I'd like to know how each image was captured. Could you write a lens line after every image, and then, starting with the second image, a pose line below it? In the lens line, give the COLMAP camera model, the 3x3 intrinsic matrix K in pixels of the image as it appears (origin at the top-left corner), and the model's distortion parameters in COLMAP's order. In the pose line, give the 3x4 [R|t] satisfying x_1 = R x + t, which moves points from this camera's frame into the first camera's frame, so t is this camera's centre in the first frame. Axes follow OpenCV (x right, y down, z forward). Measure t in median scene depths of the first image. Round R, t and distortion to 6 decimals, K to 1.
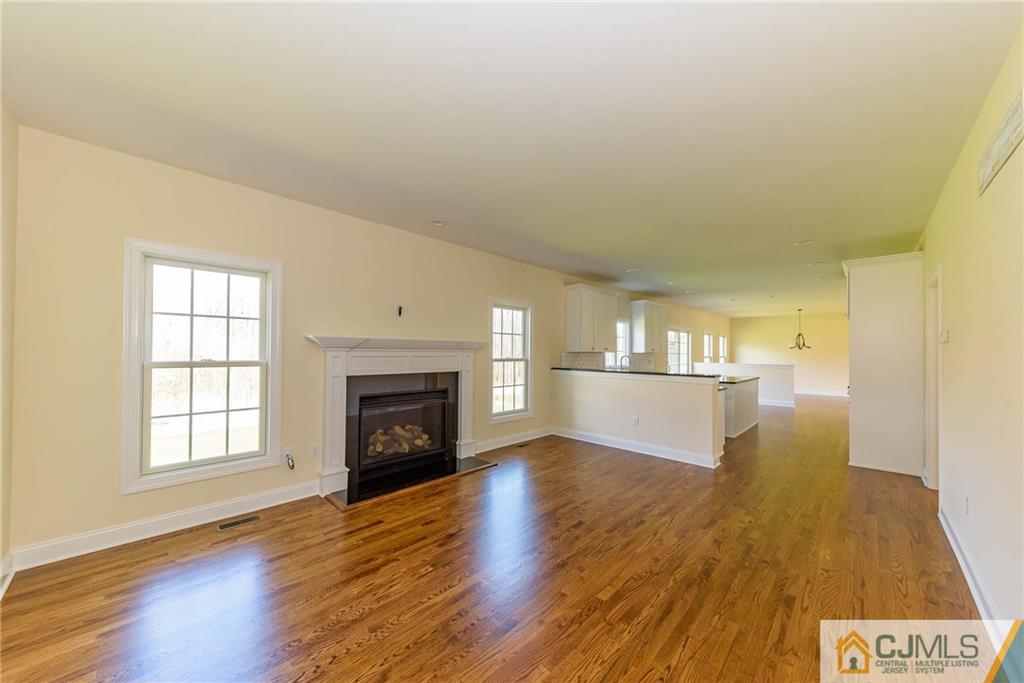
lens RADIAL K [[353.8, 0, 511.1], [0, 353.8, 346.4], [0, 0, 1]] dist [0.001104, -0.000064]
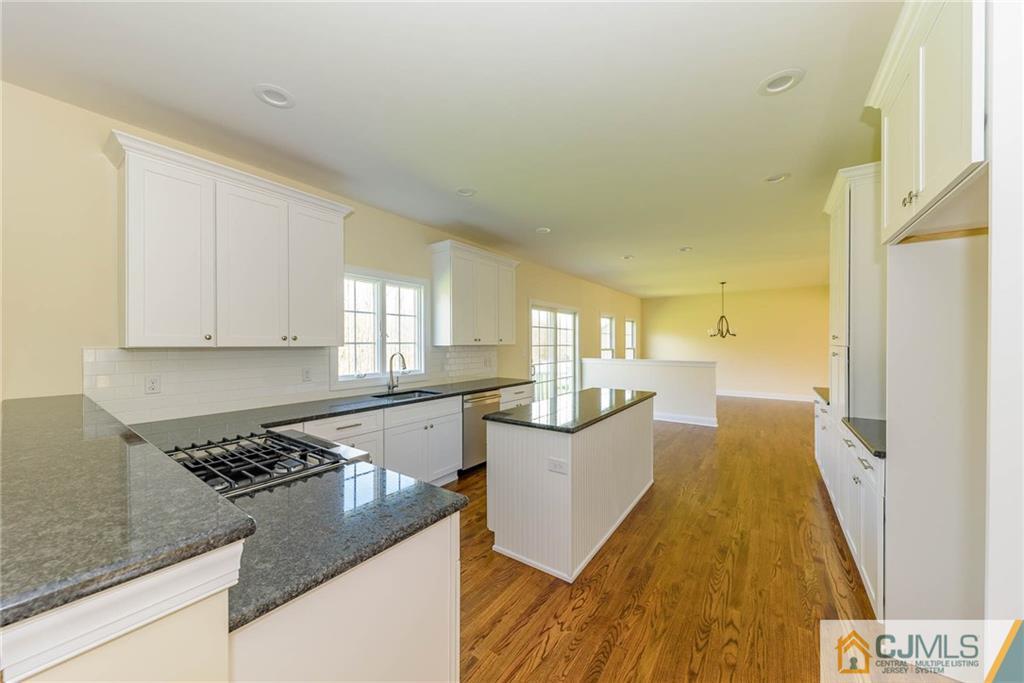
lens RADIAL K [[360.2, 0, 512.0], [0, 360.2, 341.5], [0, 0, 1]] dist [0.000012, -0.000020]
pose [[0.986927, -0.007812, 0.160981, 0.275127], [0.006095, 0.999919, 0.011155, 0.004996], [-0.161055, -0.010028, 0.986894, 0.347153]]
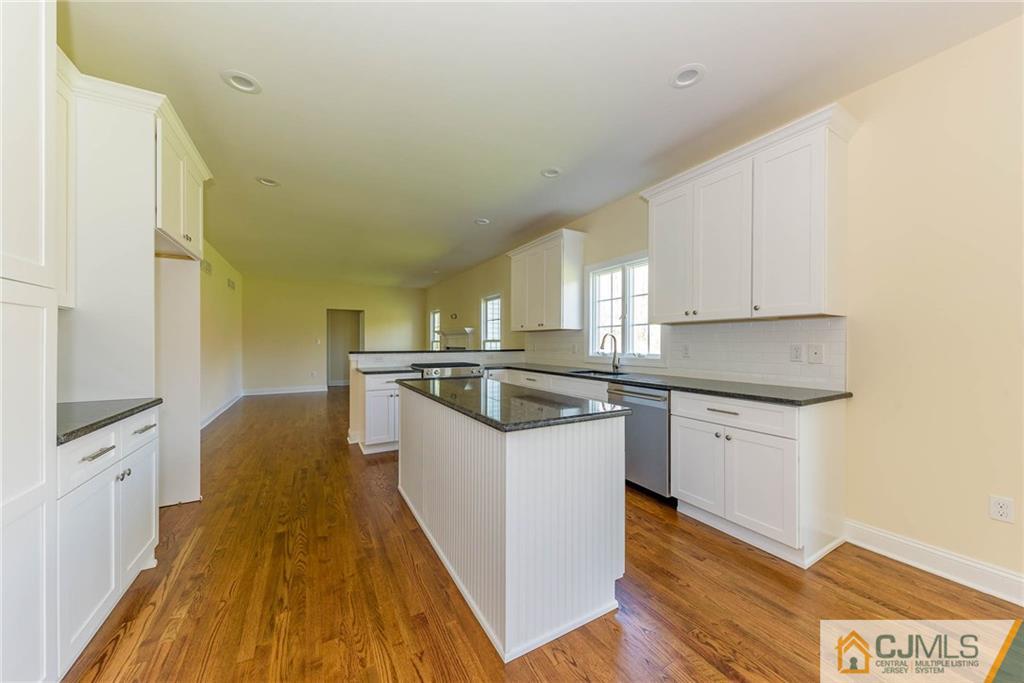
lens RADIAL K [[353.8, 0, 511.1], [0, 353.8, 346.4], [0, 0, 1]] dist [0.001104, -0.000064]
pose [[-0.265346, 0.000004, -0.964153, 0.573211], [0.009401, 0.999952, -0.002583, 0.030116], [0.964107, -0.009749, -0.265334, 0.686770]]
